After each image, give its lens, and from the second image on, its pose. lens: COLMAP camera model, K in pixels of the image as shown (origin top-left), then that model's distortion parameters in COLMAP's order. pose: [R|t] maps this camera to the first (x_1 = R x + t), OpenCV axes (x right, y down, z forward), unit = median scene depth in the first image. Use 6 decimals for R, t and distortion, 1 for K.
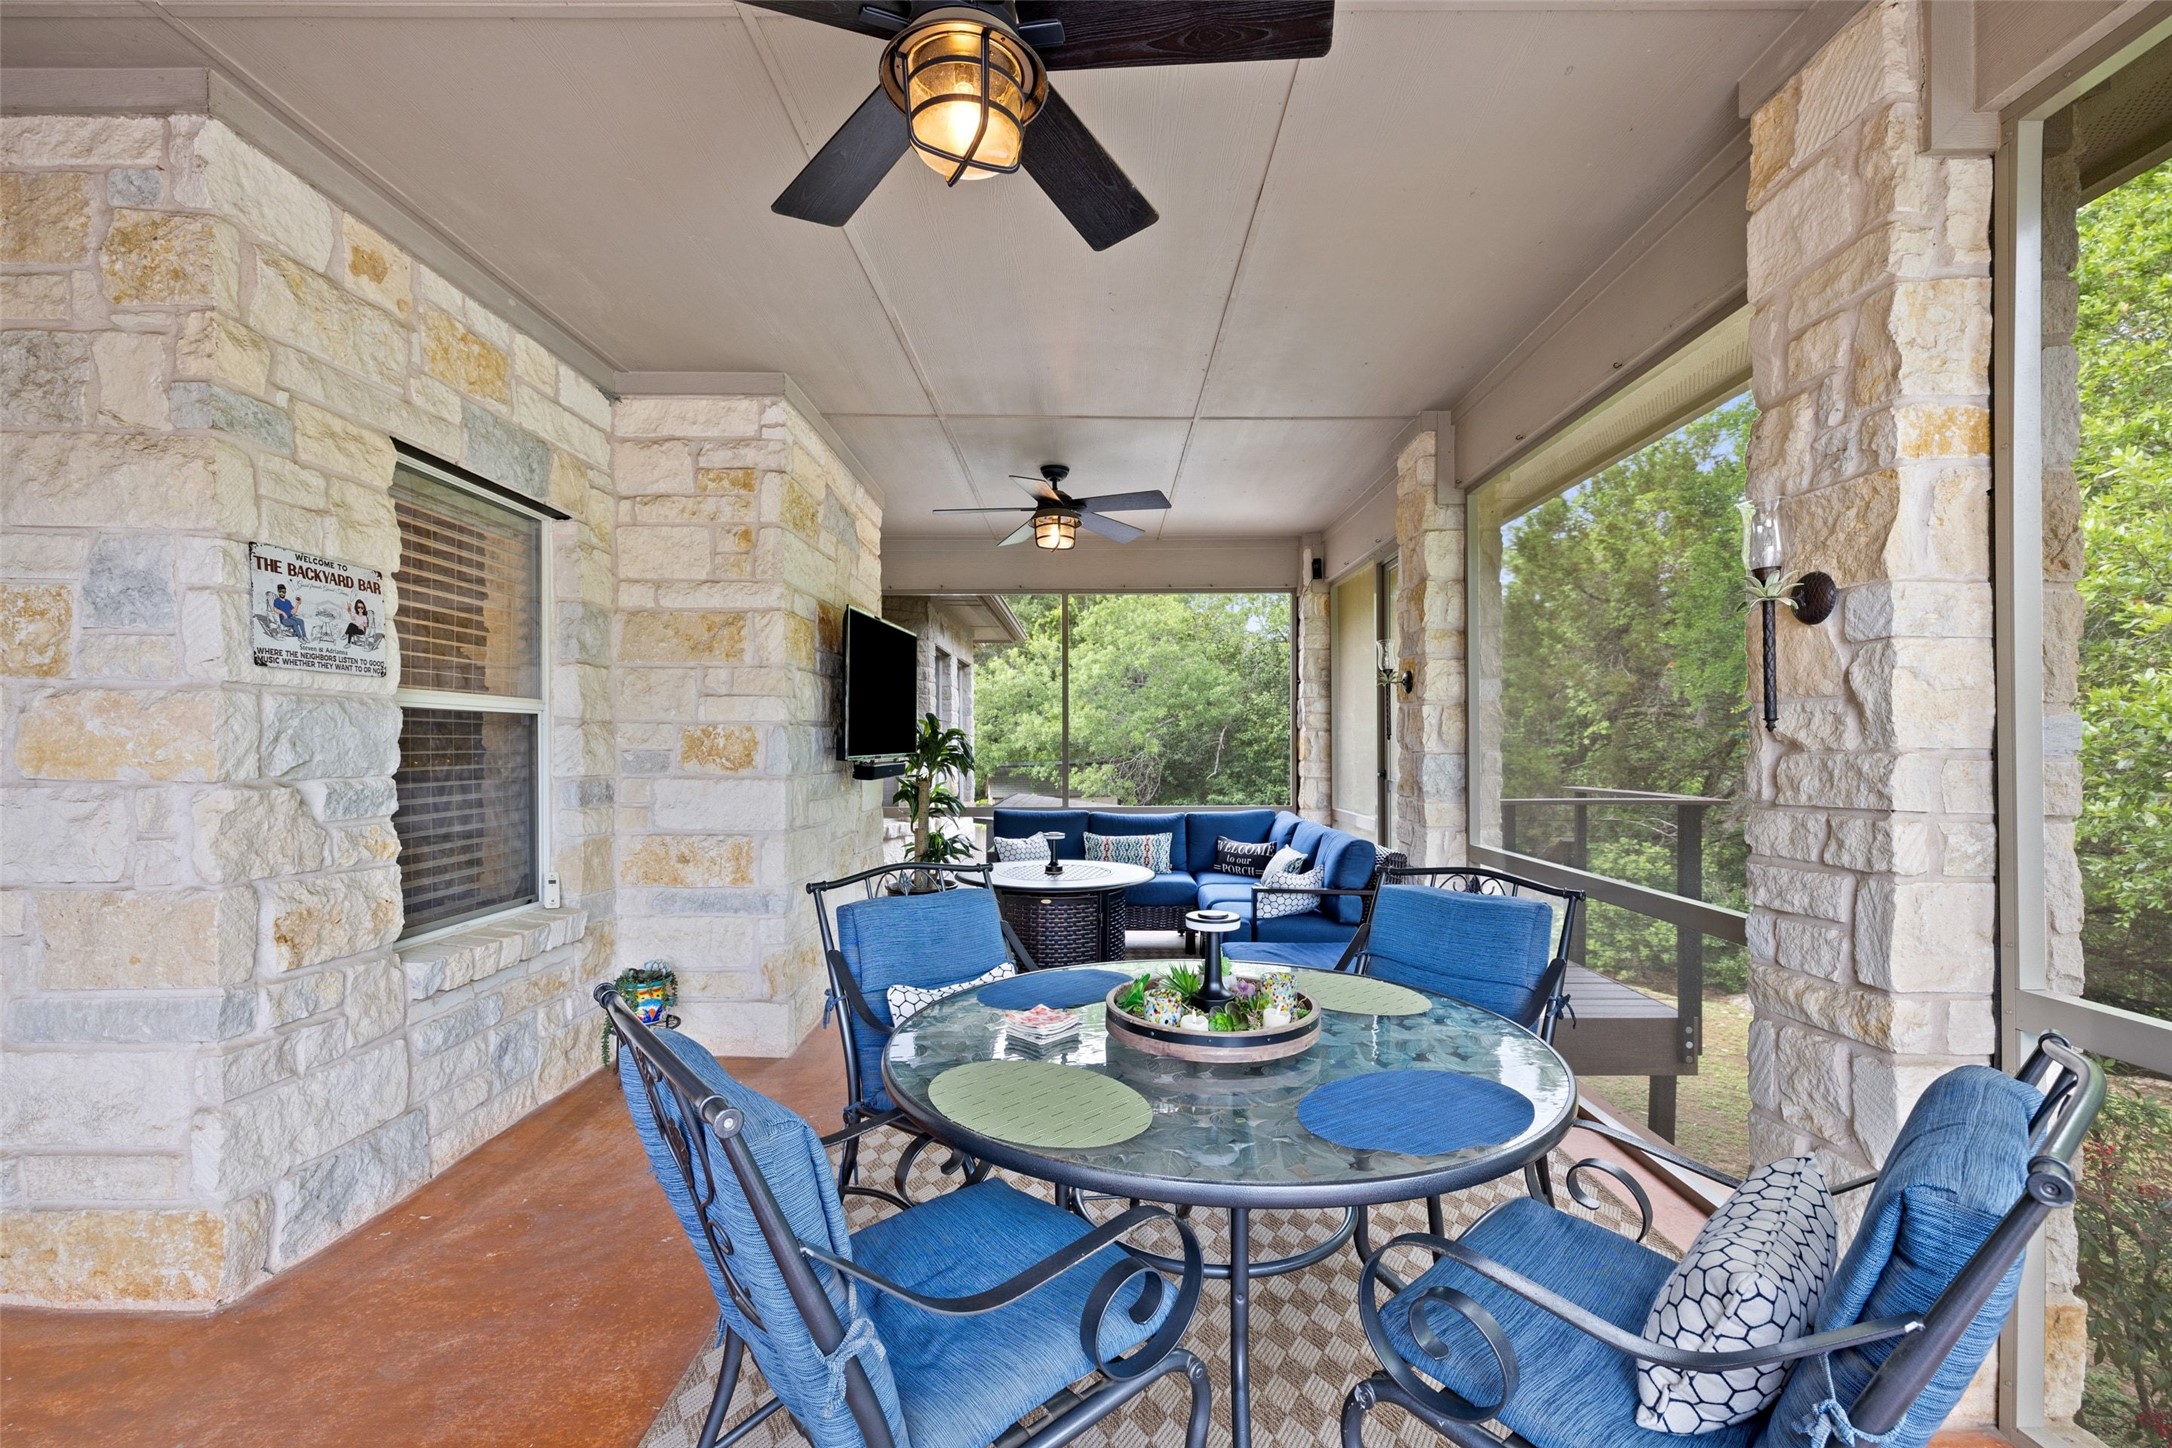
lens RADIAL K [[923.3, 0, 1084.6], [0, 923.3, 740.8], [0, 0, 1]] dist [0.001253, 0.000228]
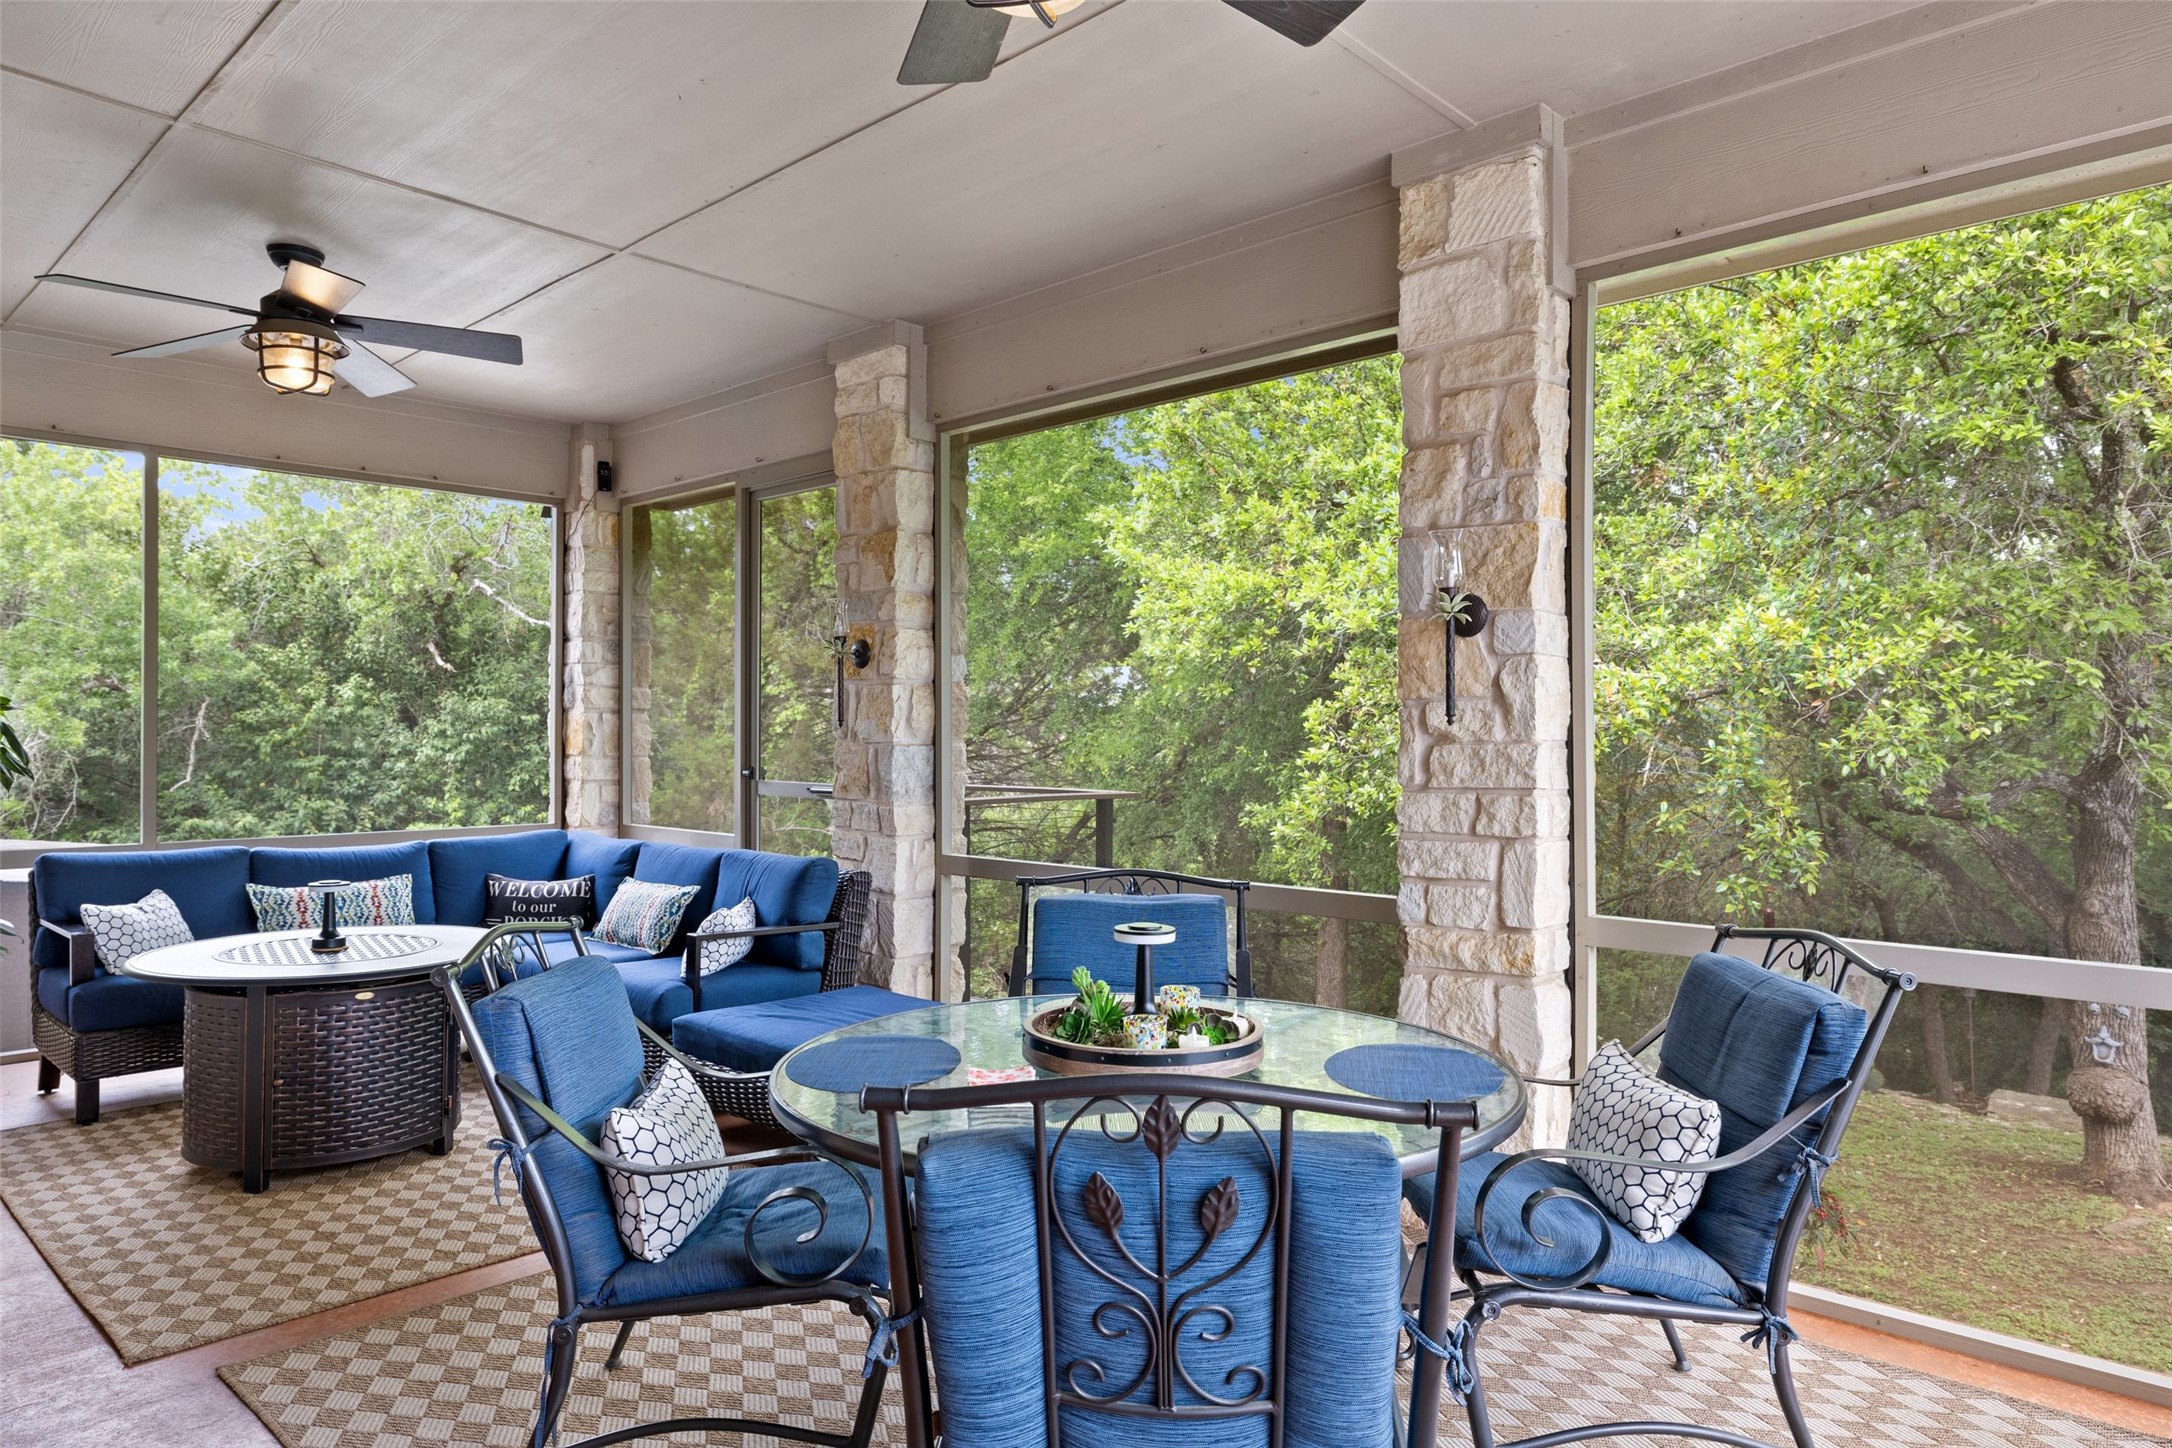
lens RADIAL K [[1364.0, 0, 1097.3], [0, 1364.0, 714.3], [0, 0, 1]] dist [0.000254, -0.000867]
pose [[0.677720, 0.015409, 0.735159, -0.847644], [-0.008771, 0.999879, -0.012872, 0.002207], [-0.735268, 0.002275, 0.677773, 0.145473]]
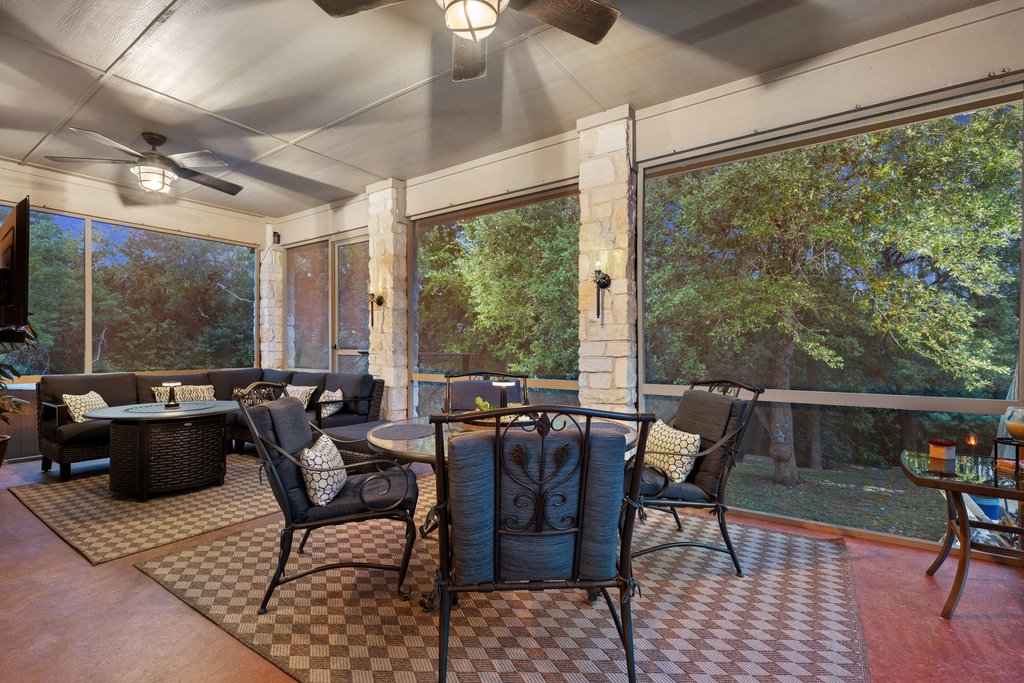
lens RADIAL K [[472.4, 0, 518.3], [0, 472.4, 344.5], [0, 0, 1]] dist [-0.002804, -0.000295]
pose [[0.563708, 0.006814, 0.825946, -0.869100], [-0.005988, 0.999973, -0.004162, 0.094712], [-0.825952, -0.002600, 0.563734, 0.254710]]
